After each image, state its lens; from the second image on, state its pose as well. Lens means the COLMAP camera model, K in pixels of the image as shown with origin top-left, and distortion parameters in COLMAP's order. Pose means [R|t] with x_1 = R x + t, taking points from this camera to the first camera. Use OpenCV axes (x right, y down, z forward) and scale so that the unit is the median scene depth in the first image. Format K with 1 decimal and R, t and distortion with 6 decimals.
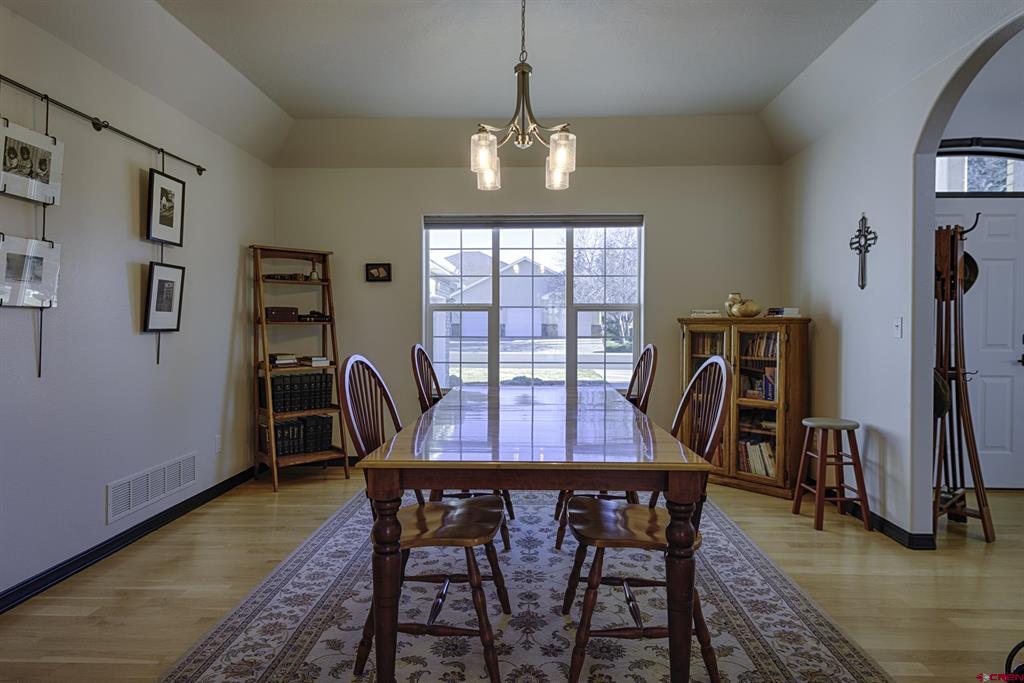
lens RADIAL K [[605.9, 0, 516.3], [0, 605.9, 332.4], [0, 0, 1]] dist [0.035297, -0.000240]
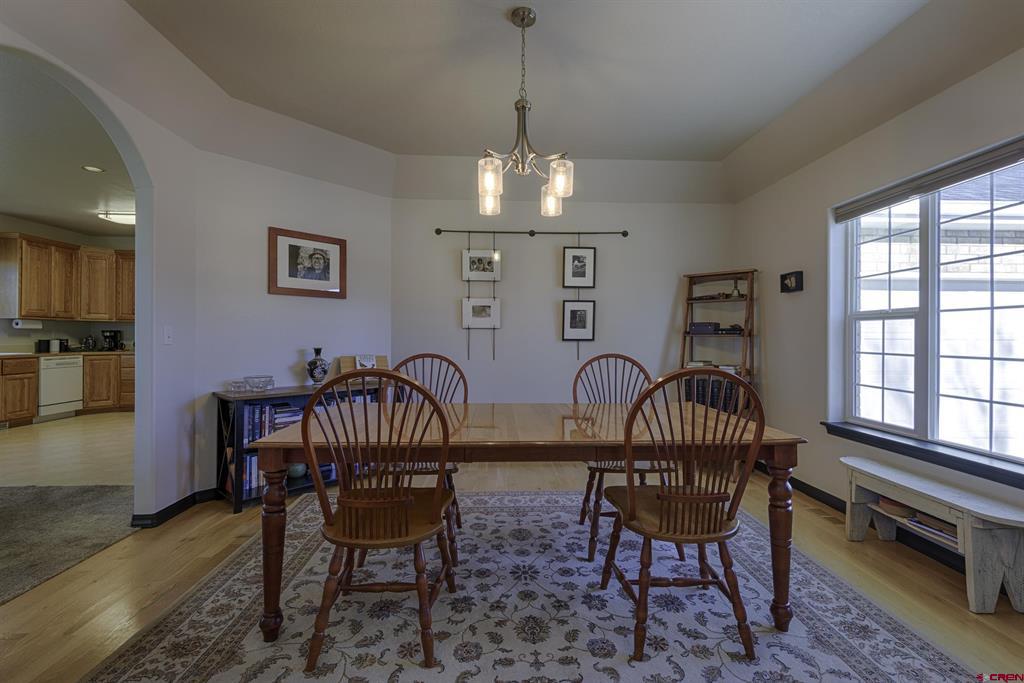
lens RADIAL K [[462.5, 0, 519.6], [0, 462.5, 335.0], [0, 0, 1]] dist [0.028710, -0.014646]
pose [[0.076647, -0.004242, -0.997049, 0.670006], [-0.015355, 0.999867, -0.005434, -0.007398], [0.996940, 0.015726, 0.076572, 0.743123]]
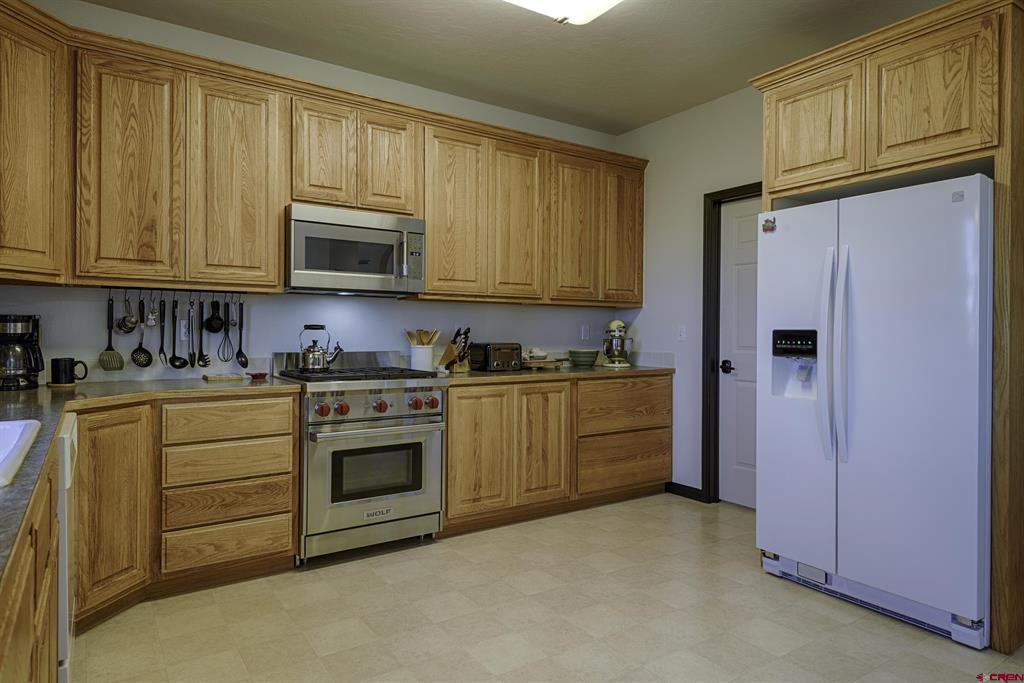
lens RADIAL K [[619.4, 0, 517.4], [0, 619.4, 332.4], [0, 0, 1]] dist [0.035466, -0.023059]
pose [[0.590098, 0.002668, -0.807327, -0.588572], [-0.014120, 0.999876, -0.007016, 0.007656], [0.807208, 0.015540, 0.590063, -0.907322]]
